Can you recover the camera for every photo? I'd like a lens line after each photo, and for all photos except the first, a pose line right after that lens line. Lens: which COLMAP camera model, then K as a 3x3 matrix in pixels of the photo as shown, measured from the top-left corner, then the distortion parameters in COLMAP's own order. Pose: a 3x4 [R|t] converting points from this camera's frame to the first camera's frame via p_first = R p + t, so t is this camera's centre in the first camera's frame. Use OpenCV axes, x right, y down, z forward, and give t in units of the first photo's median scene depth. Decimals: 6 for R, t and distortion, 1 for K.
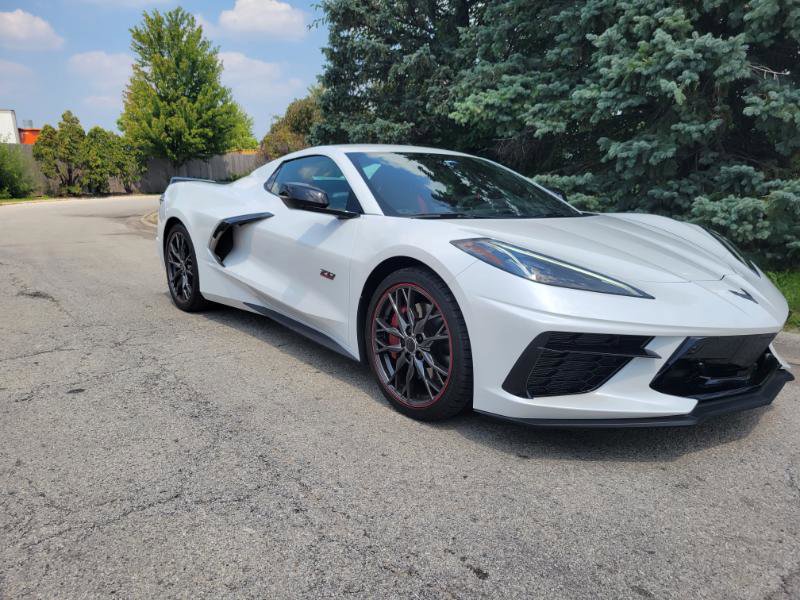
lens RADIAL K [[592.2, 0, 401.9], [0, 592.2, 303.5], [0, 0, 1]] dist [0.037175, -0.023344]
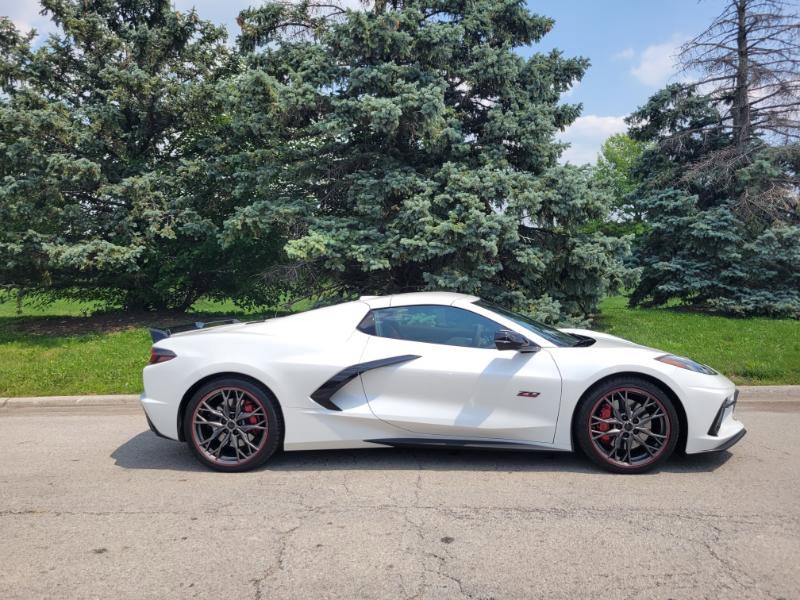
lens RADIAL K [[581.6, 0, 395.0], [0, 581.6, 300.2], [0, 0, 1]] dist [0.041269, -0.001971]
pose [[0.688771, -0.052722, 0.723059, -0.838632], [0.174150, 0.980182, -0.094421, -0.121396], [-0.703752, 0.190955, 0.684302, 0.166303]]
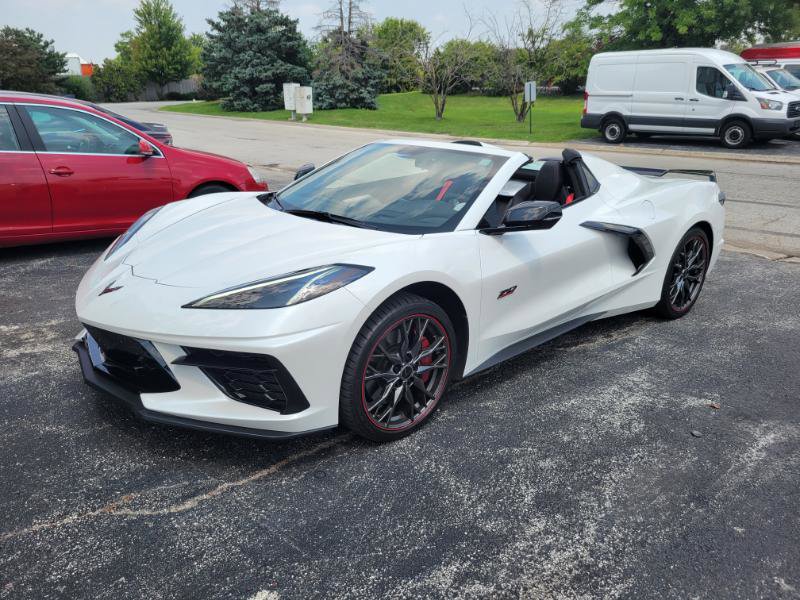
lens RADIAL K [[590.9, 0, 398.1], [0, 590.9, 298.4], [0, 0, 1]] dist [0.036260, -0.019965]
pose [[0.999950, 0.003726, 0.009266, 2.915261], [-0.004888, 0.991659, 0.128795, 1.553399], [-0.008709, -0.128834, 0.991628, -7.935621]]
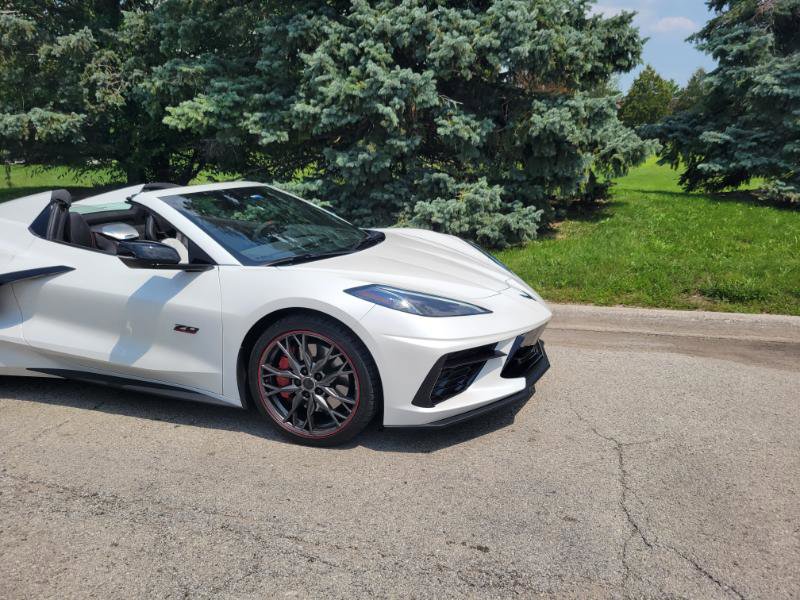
lens RADIAL K [[590.9, 0, 398.1], [0, 590.9, 298.4], [0, 0, 1]] dist [0.036260, -0.019965]
pose [[0.834673, -0.158697, 0.527386, -0.223193], [0.136329, 0.987319, 0.081334, -0.085585], [-0.533606, 0.004011, 0.845724, -0.018370]]
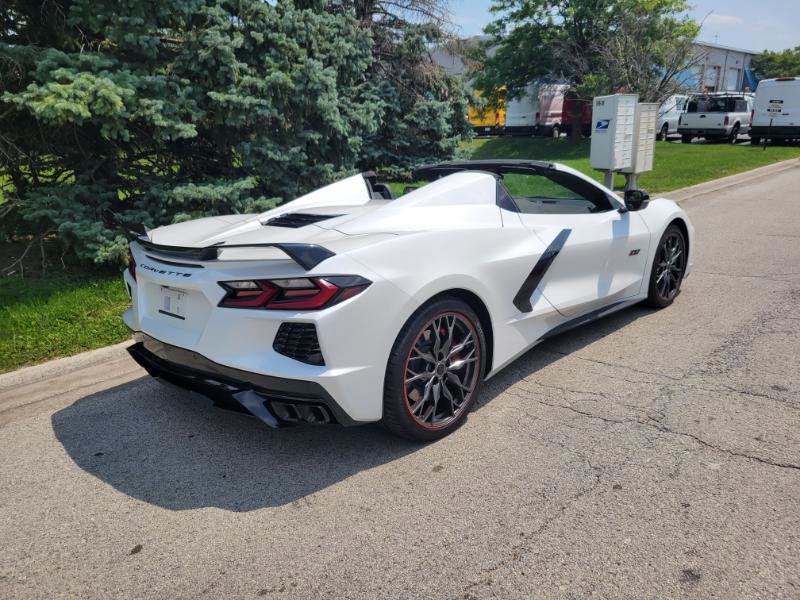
lens RADIAL K [[601.3, 0, 393.6], [0, 601.3, 297.7], [0, 0, 1]] dist [0.023955, -0.006197]
pose [[-0.126523, -0.258005, 0.957823, -0.932512], [0.241470, 0.928527, 0.282010, -0.314949], [-0.962125, 0.266966, -0.055179, 1.066345]]
